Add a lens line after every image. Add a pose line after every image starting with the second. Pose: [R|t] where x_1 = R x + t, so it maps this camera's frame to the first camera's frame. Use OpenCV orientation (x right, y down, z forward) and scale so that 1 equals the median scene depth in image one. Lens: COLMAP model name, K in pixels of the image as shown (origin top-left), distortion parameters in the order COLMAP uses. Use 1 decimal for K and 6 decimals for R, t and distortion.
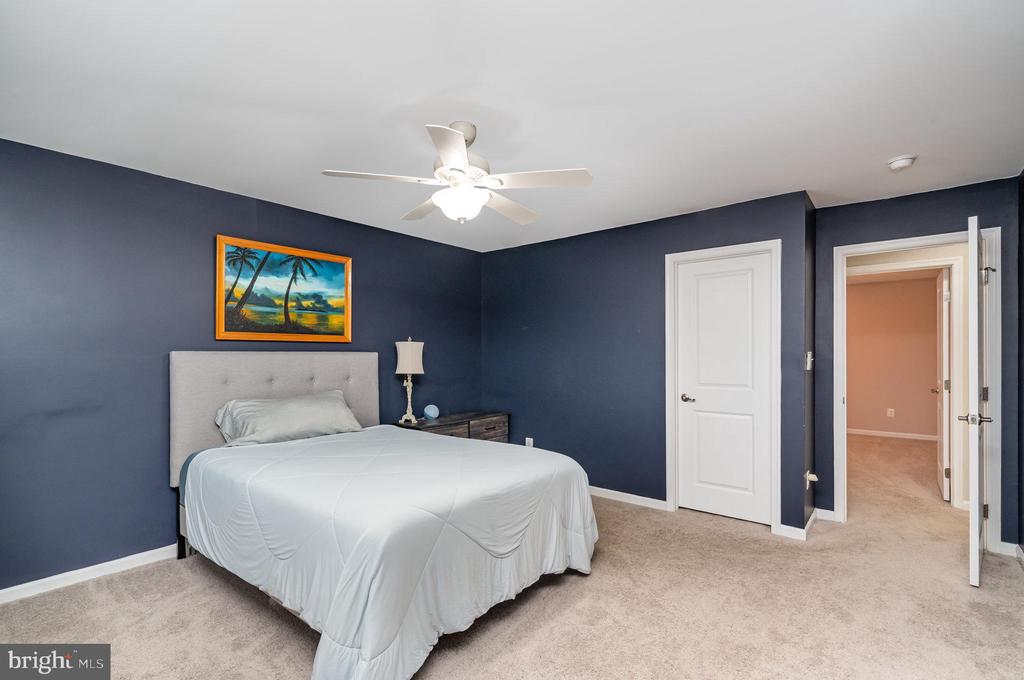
lens RADIAL K [[466.2, 0, 512.2], [0, 466.2, 348.0], [0, 0, 1]] dist [-0.004483, -0.000277]
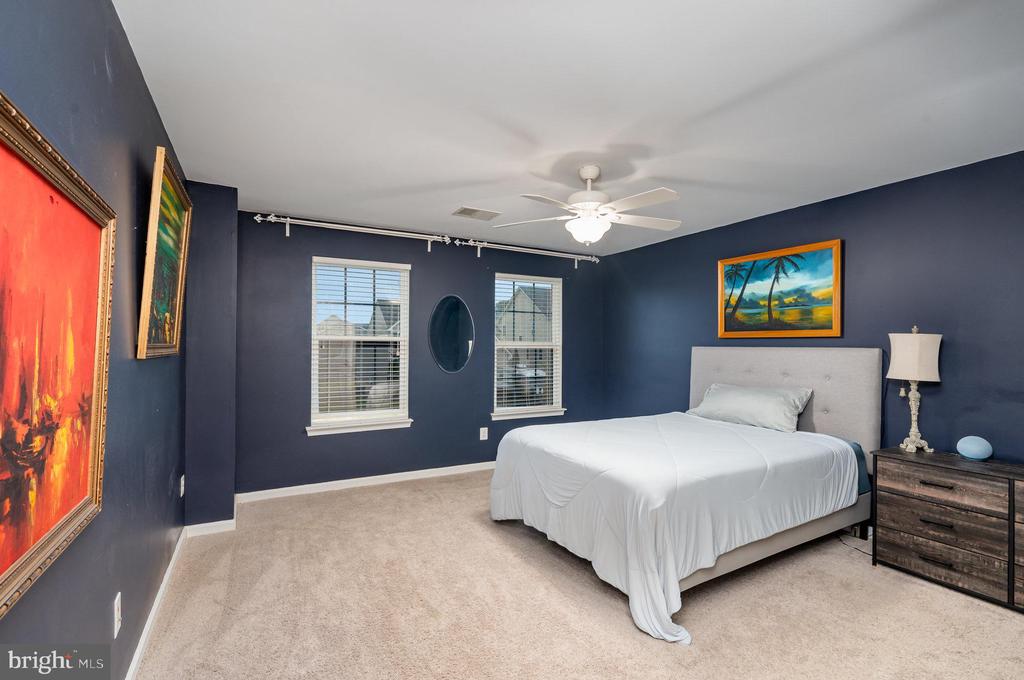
lens RADIAL K [[466.2, 0, 513.0], [0, 466.2, 339.0], [0, 0, 1]] dist [-0.004483, -0.000277]
pose [[-0.361692, -0.018846, -0.932107, 0.737719], [0.002916, 0.999768, -0.021346, 0.009718], [0.932293, -0.010439, -0.361553, 0.817972]]
